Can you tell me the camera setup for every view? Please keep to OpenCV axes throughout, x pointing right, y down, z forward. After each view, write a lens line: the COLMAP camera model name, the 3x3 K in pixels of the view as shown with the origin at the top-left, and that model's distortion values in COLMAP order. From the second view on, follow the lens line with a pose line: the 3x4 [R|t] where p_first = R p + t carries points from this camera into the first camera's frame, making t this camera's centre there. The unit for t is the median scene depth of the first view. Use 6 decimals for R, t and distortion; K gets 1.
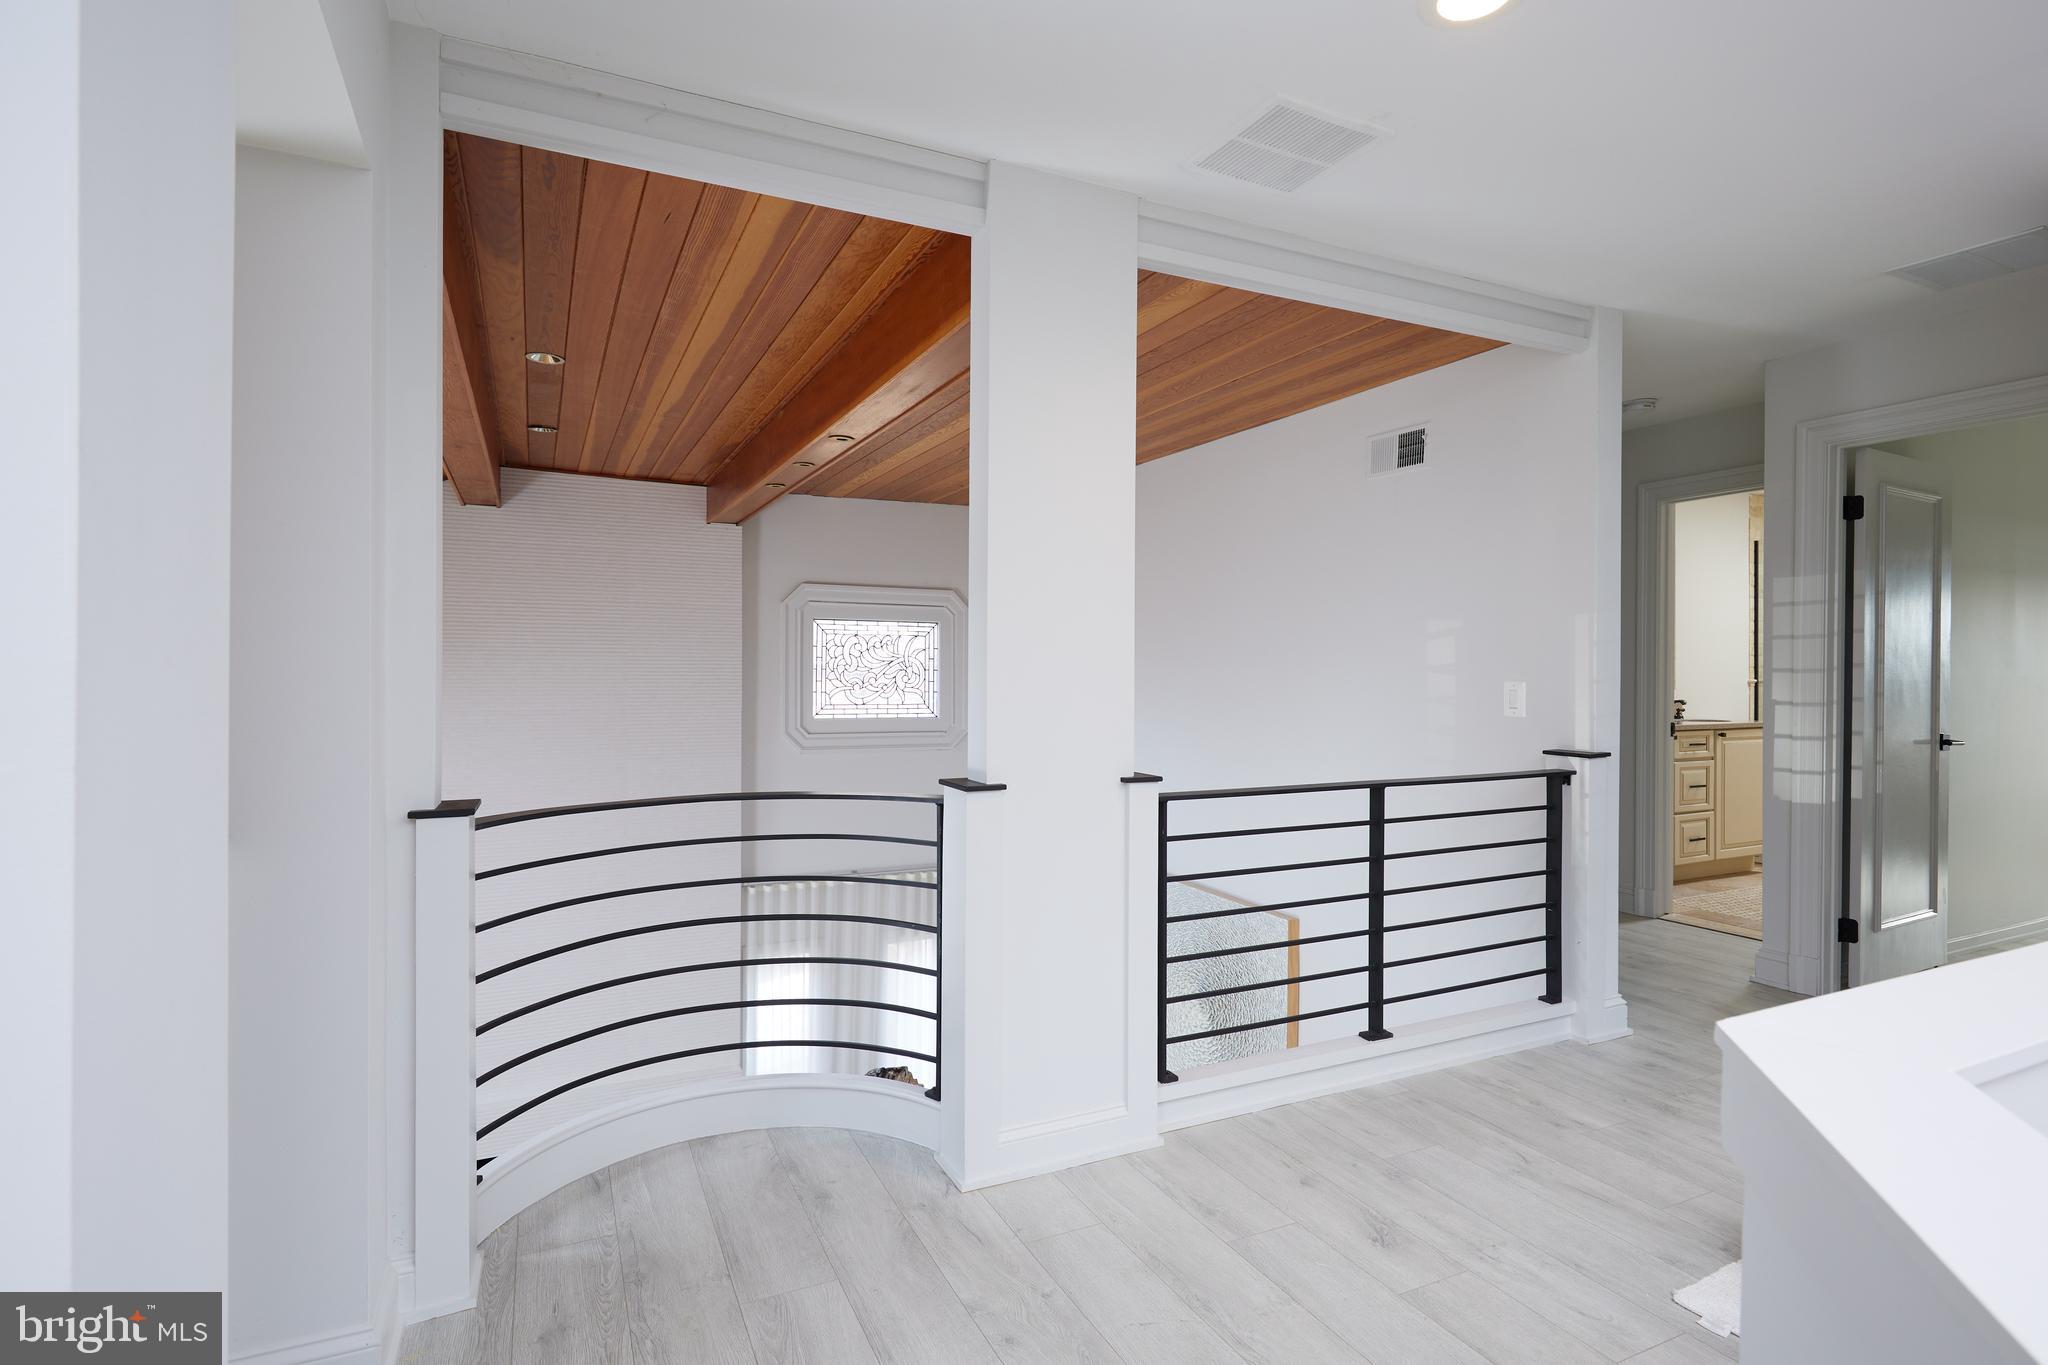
lens RADIAL K [[1030.6, 0, 1028.4], [0, 1030.6, 678.8], [0, 0, 1]] dist [-0.002722, -0.000258]
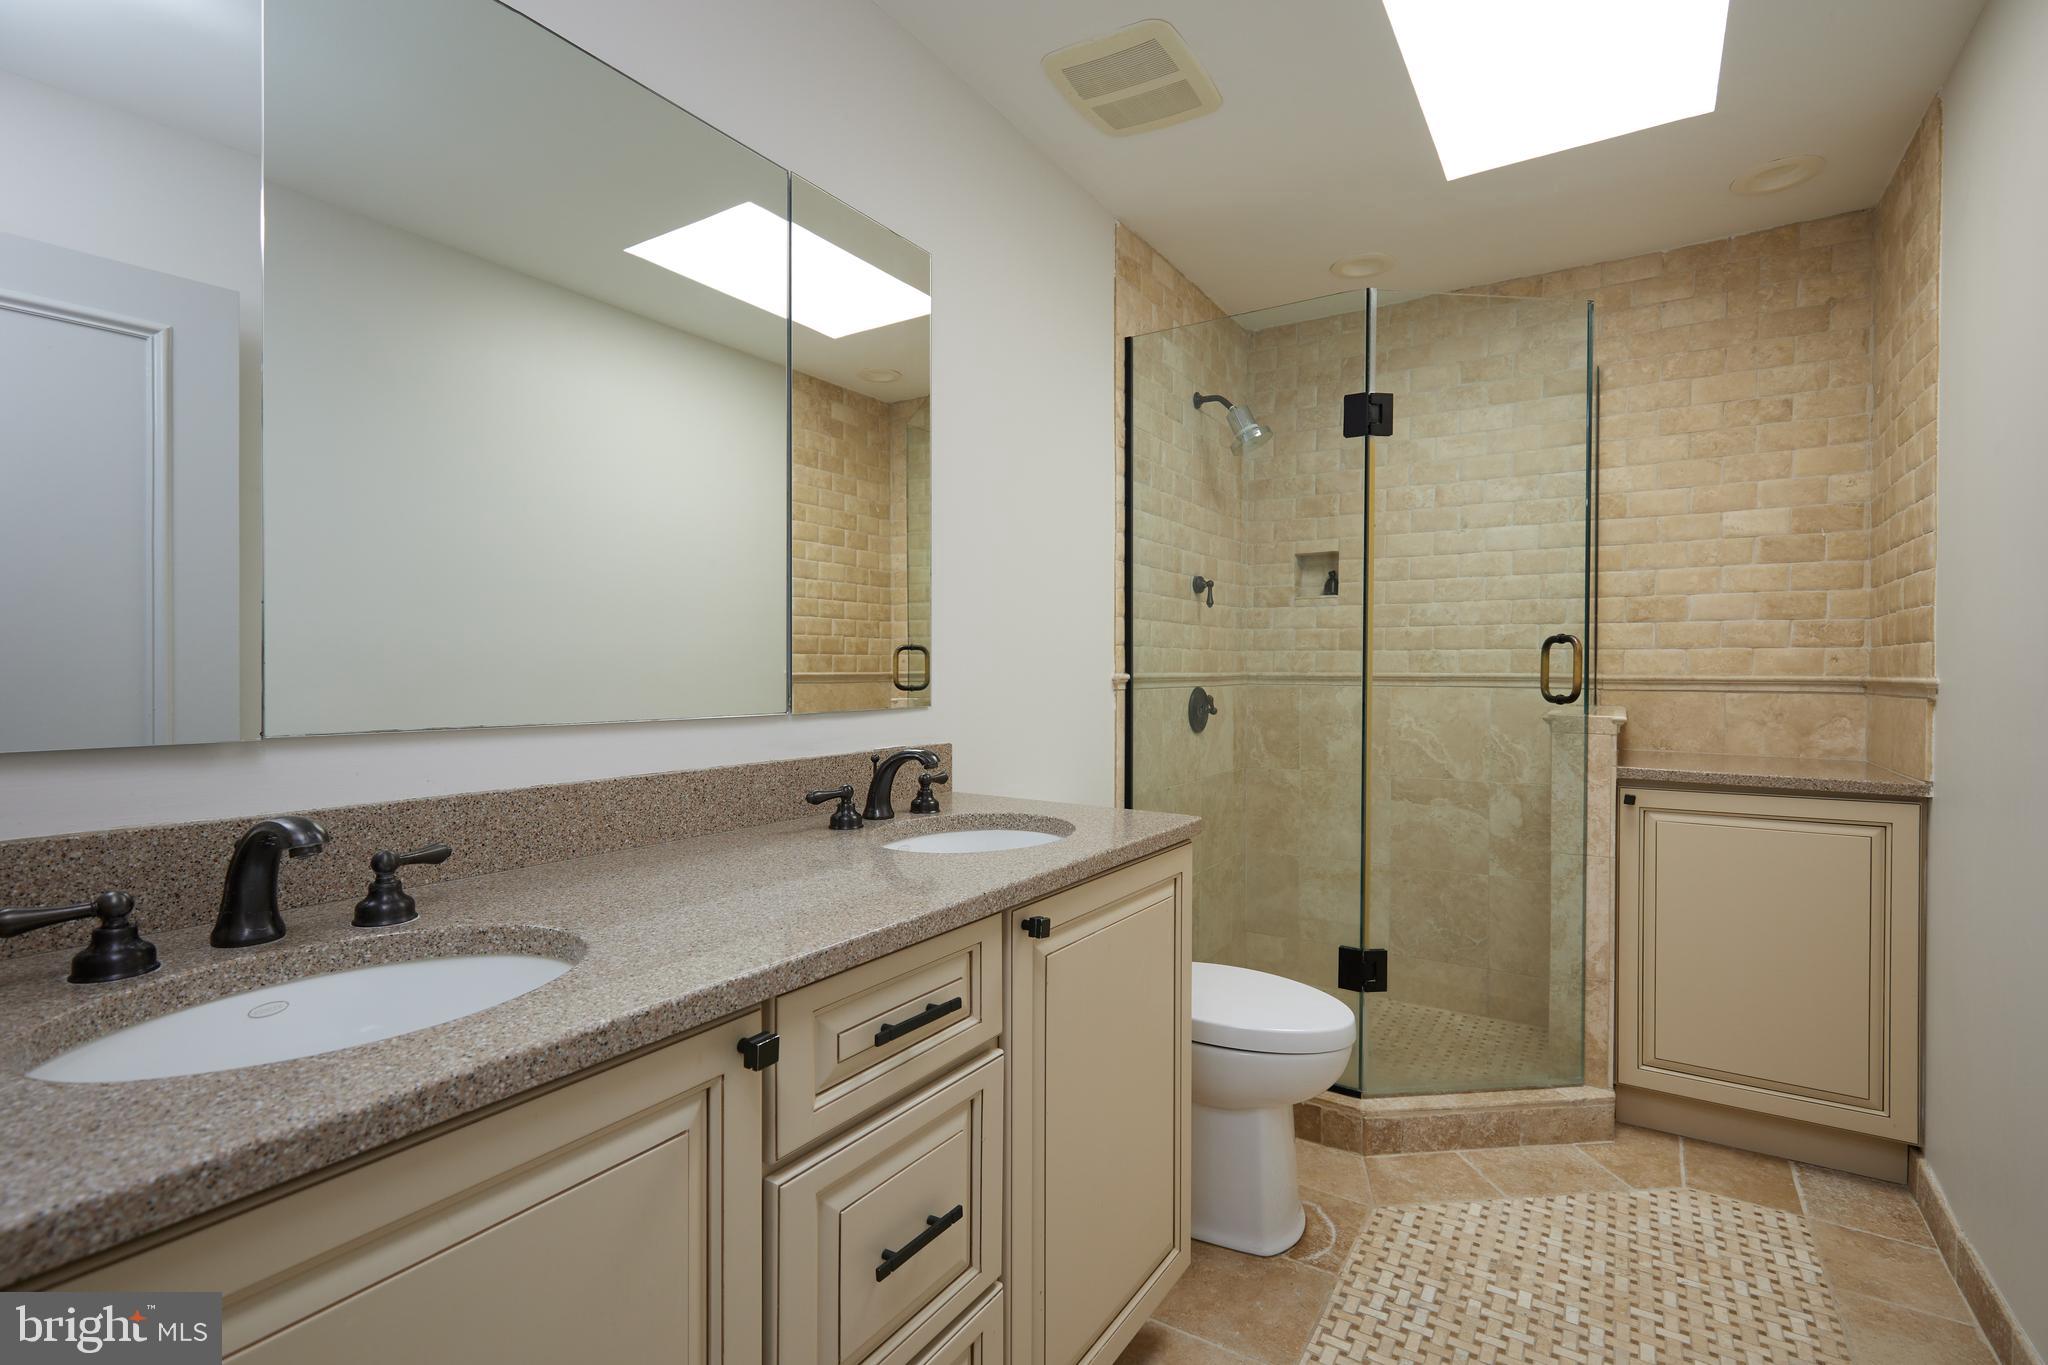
lens RADIAL K [[942.0, 0, 1026.2], [0, 942.0, 677.1], [0, 0, 1]] dist [-0.000079, -0.000001]
pose [[0.859121, -0.002438, 0.511766, 0.480813], [-0.000337, 0.999986, 0.005331, 0.000087], [-0.511772, -0.004752, 0.859108, 0.699376]]
